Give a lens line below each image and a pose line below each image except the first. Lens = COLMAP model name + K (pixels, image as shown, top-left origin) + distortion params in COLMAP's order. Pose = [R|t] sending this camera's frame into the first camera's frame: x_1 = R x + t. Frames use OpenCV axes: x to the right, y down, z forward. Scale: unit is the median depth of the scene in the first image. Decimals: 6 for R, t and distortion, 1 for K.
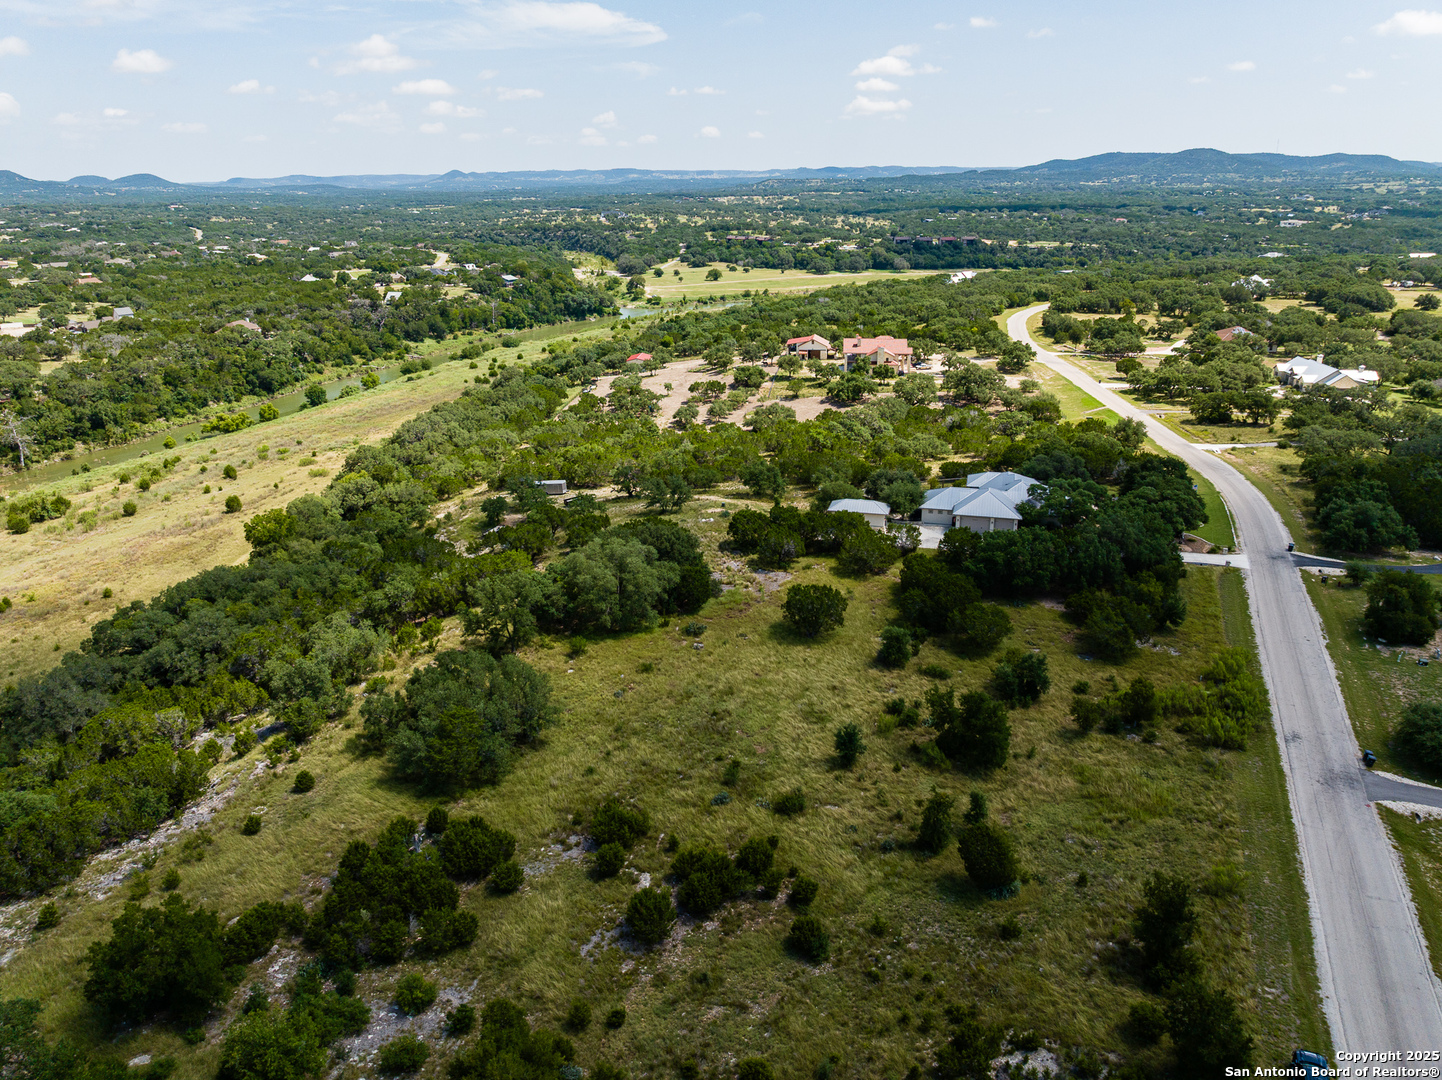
lens RADIAL K [[1018.1, 0, 716.4], [0, 1018.1, 533.8], [0, 0, 1]] dist [-0.042675, 0.009728]
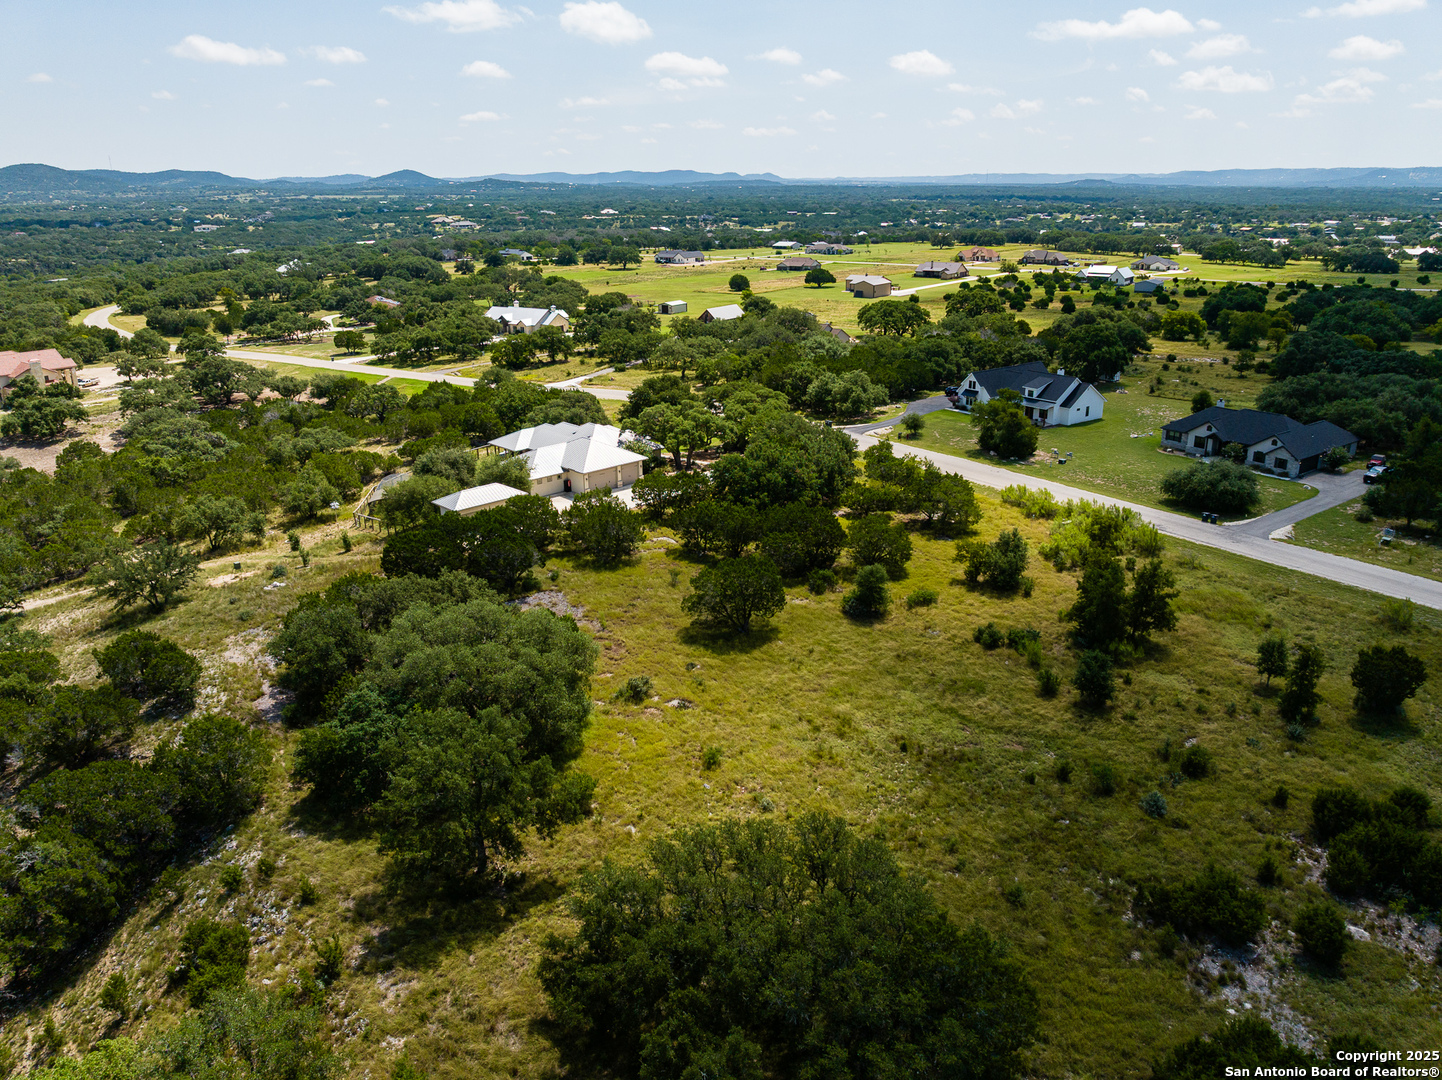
lens RADIAL K [[1018.1, 0, 722.3], [0, 1018.1, 527.6], [0, 0, 1]] dist [-0.042675, 0.009728]
pose [[0.520178, -0.266872, 0.811292, -0.153286], [0.286999, 0.949306, 0.128255, -0.020693], [-0.804392, 0.166125, 0.570400, 0.191476]]
